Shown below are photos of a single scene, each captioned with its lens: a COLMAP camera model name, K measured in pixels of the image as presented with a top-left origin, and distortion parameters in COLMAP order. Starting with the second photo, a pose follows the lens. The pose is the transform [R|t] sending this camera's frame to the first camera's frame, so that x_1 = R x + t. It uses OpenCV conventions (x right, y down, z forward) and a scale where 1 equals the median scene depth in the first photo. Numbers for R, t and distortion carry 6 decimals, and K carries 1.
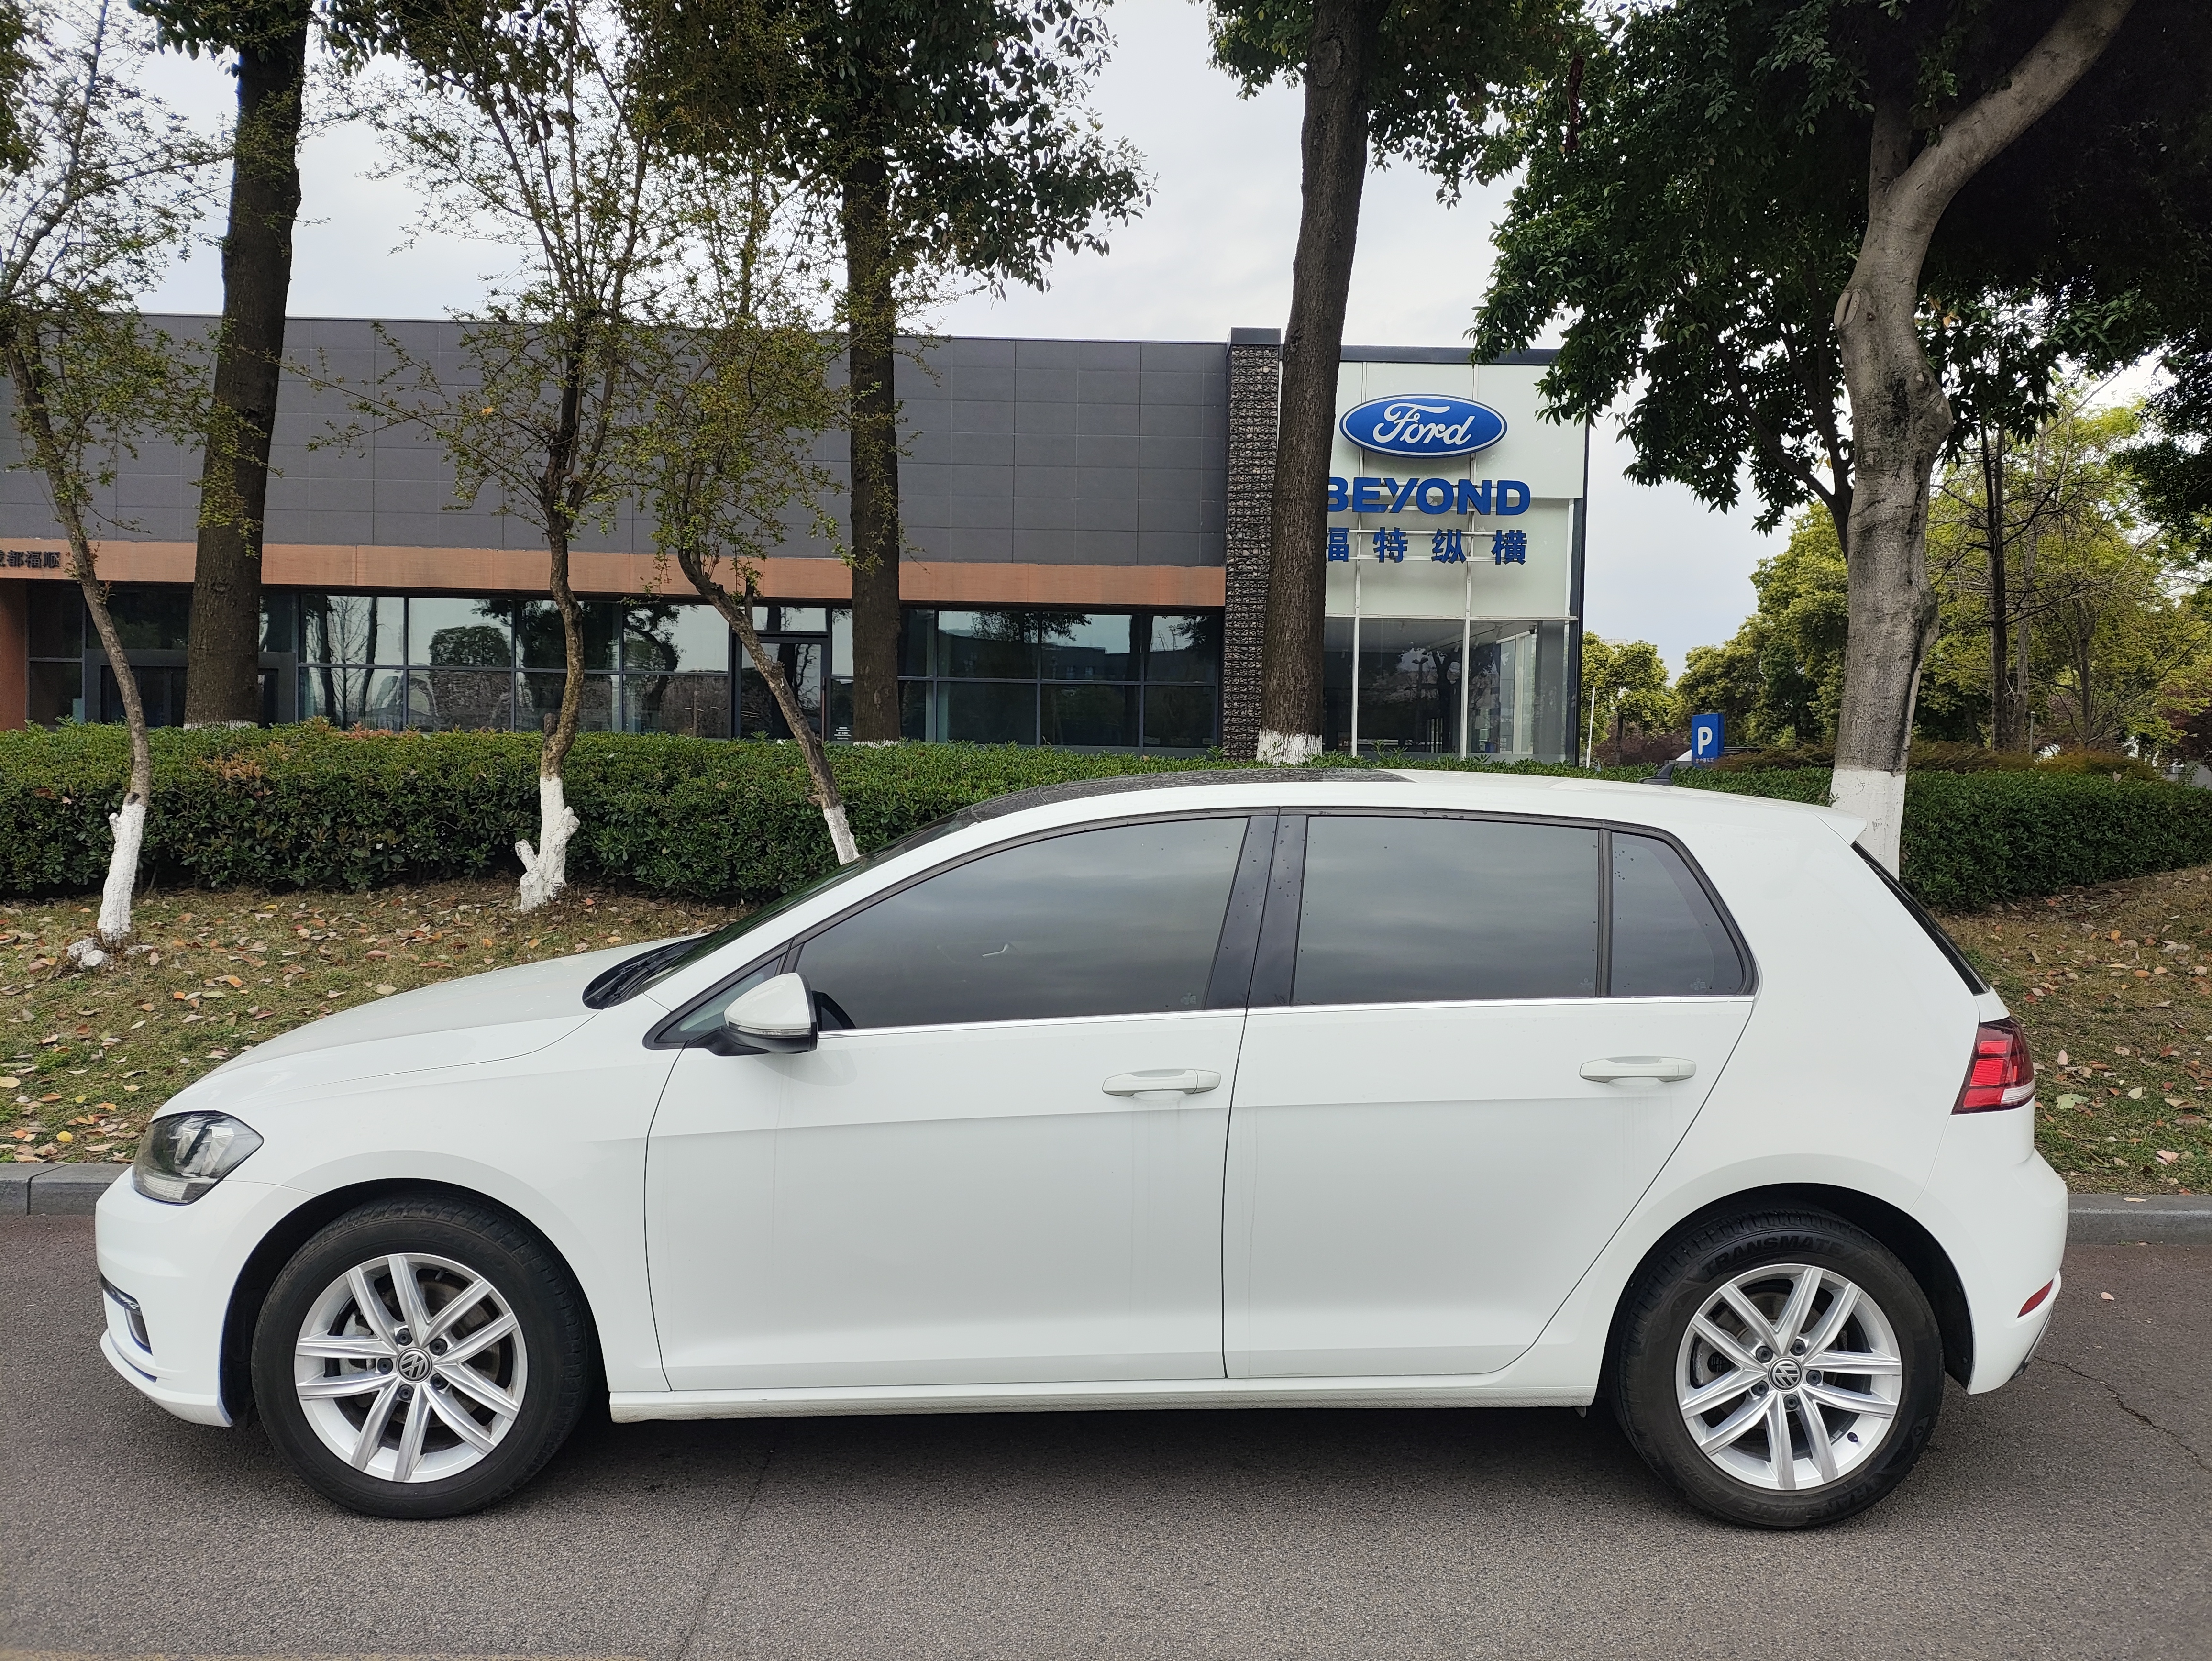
lens RADIAL K [[1640.6, 0, 1122.0], [0, 1640.6, 840.6], [0, 0, 1]] dist [0.046705, -0.049637]
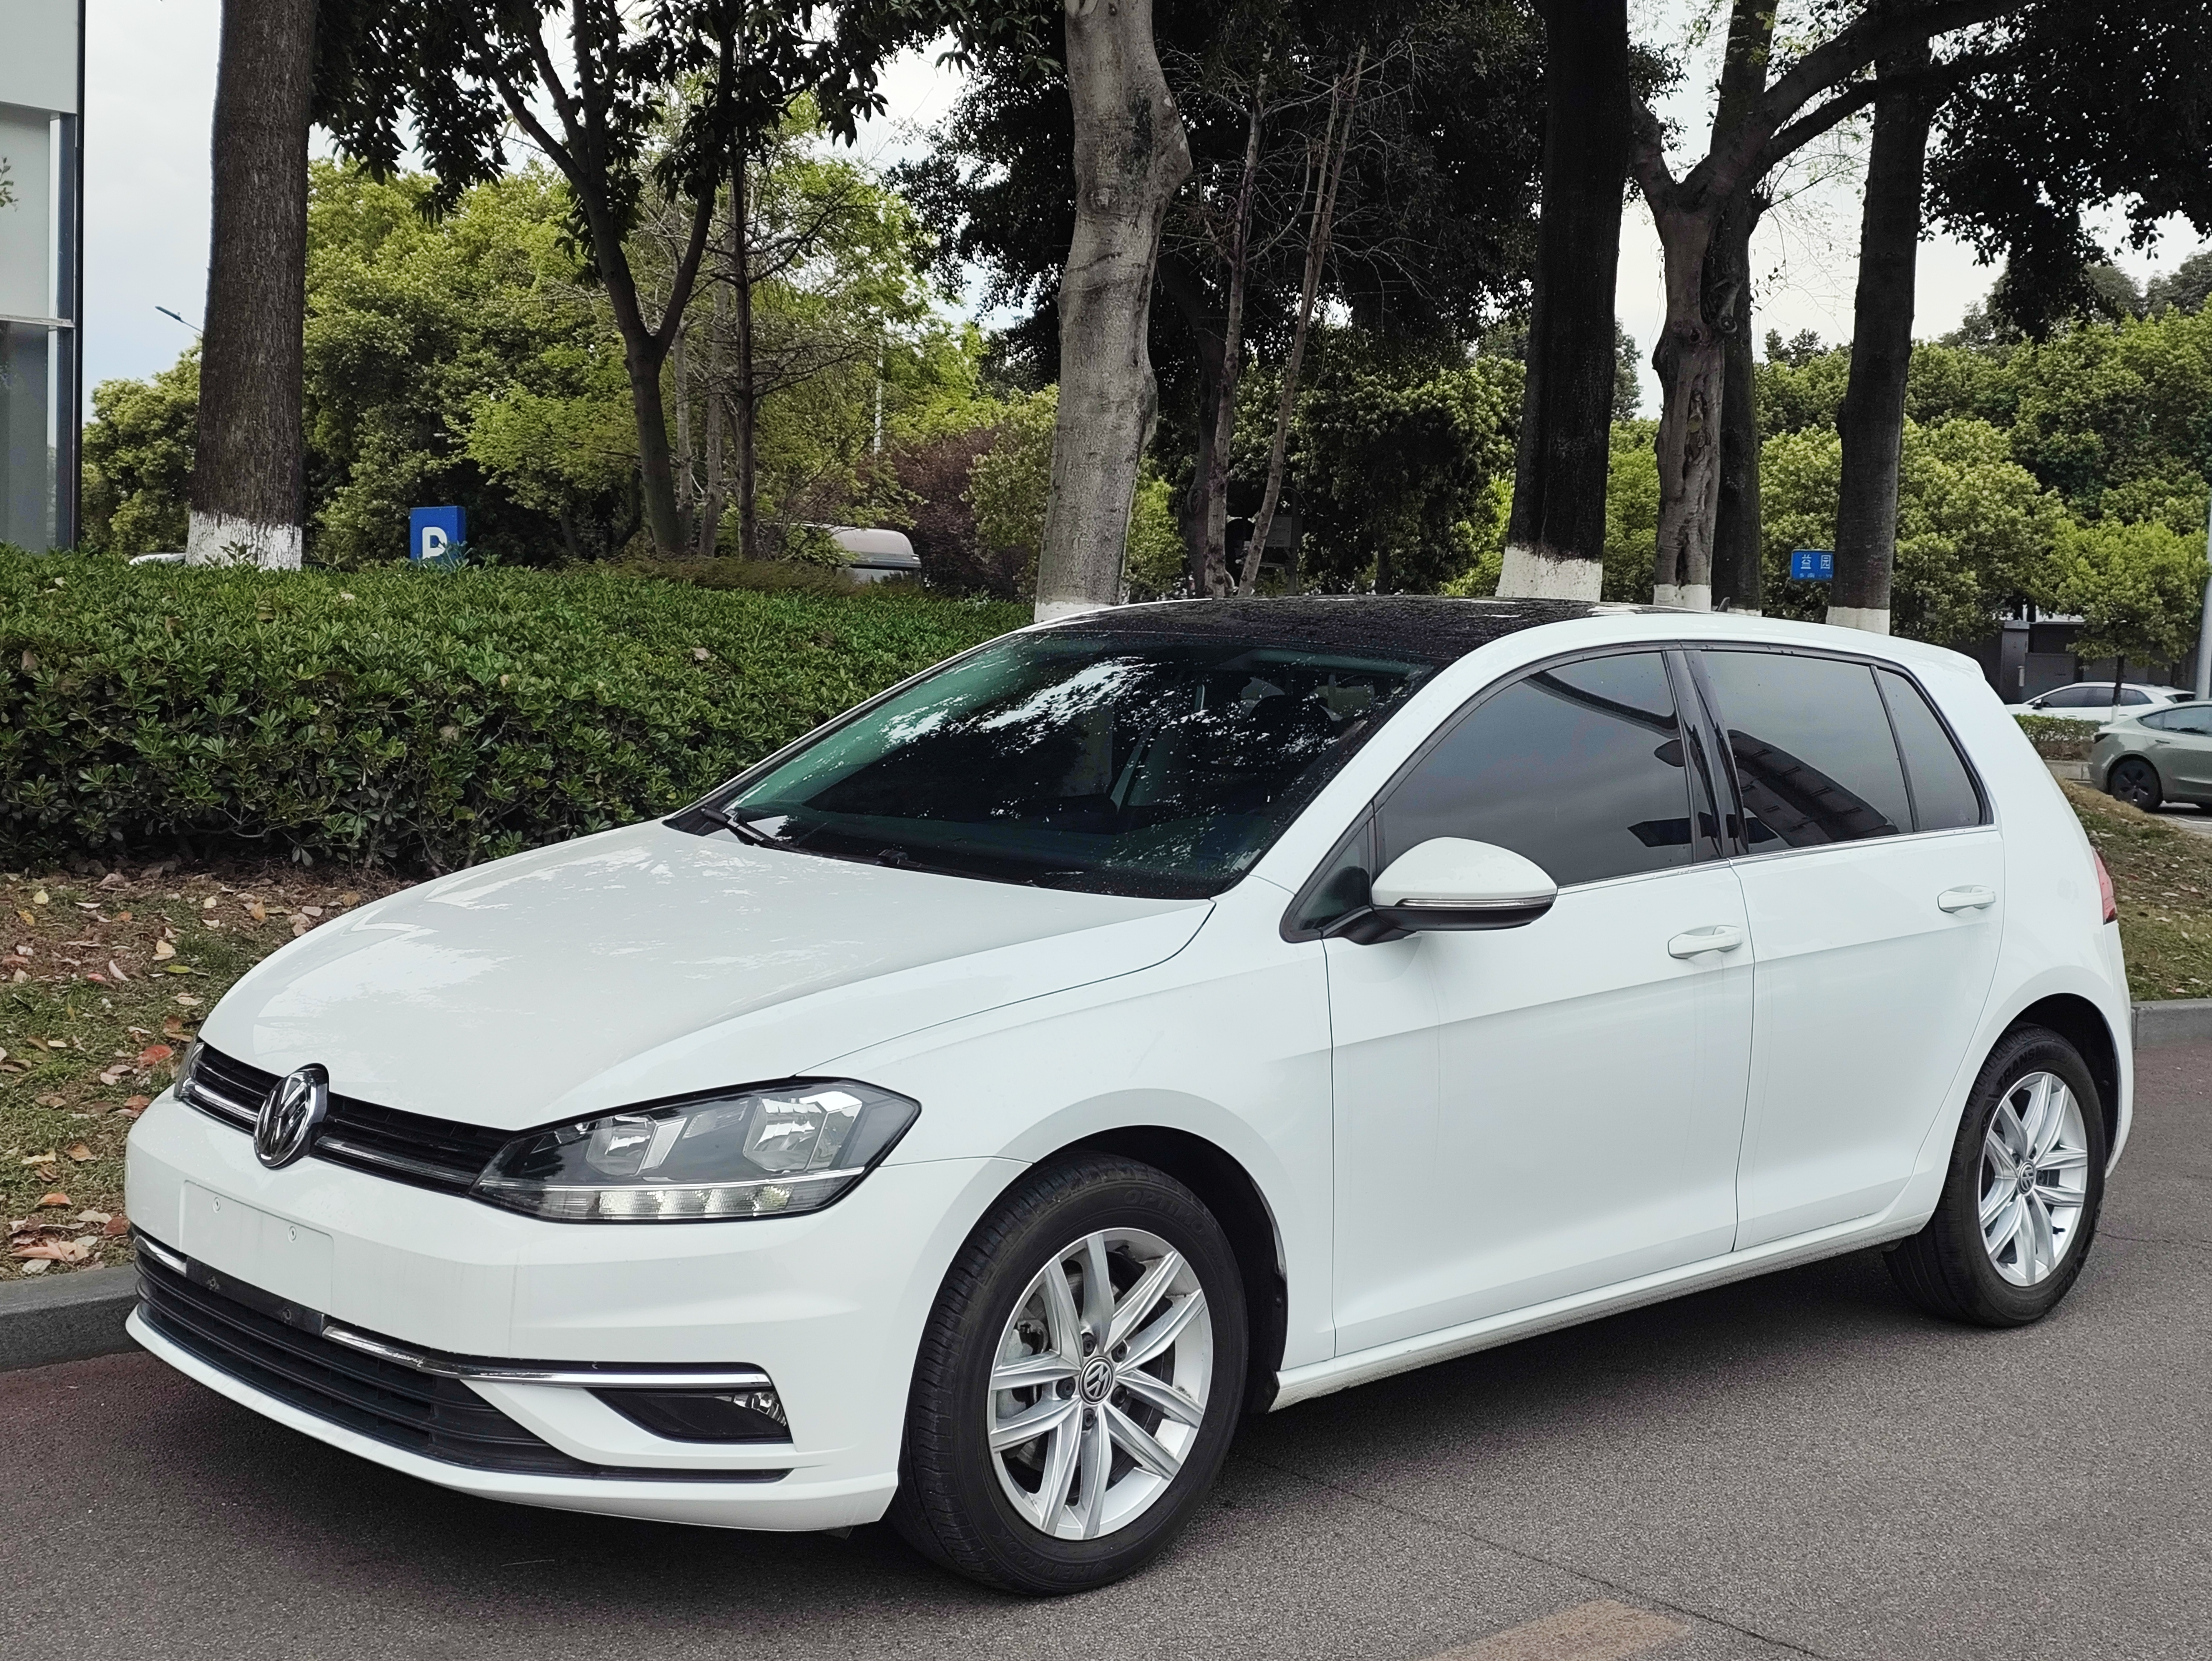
lens RADIAL K [[2851.0, 0, 1104.7], [0, 2851.0, 819.1], [0, 0, 1]] dist [0.109757, 0.000000]
pose [[0.729936, -0.035048, 0.682616, -0.459813], [0.010607, 0.999145, 0.039958, 0.004662], [-0.683433, -0.021926, 0.729684, 0.021568]]
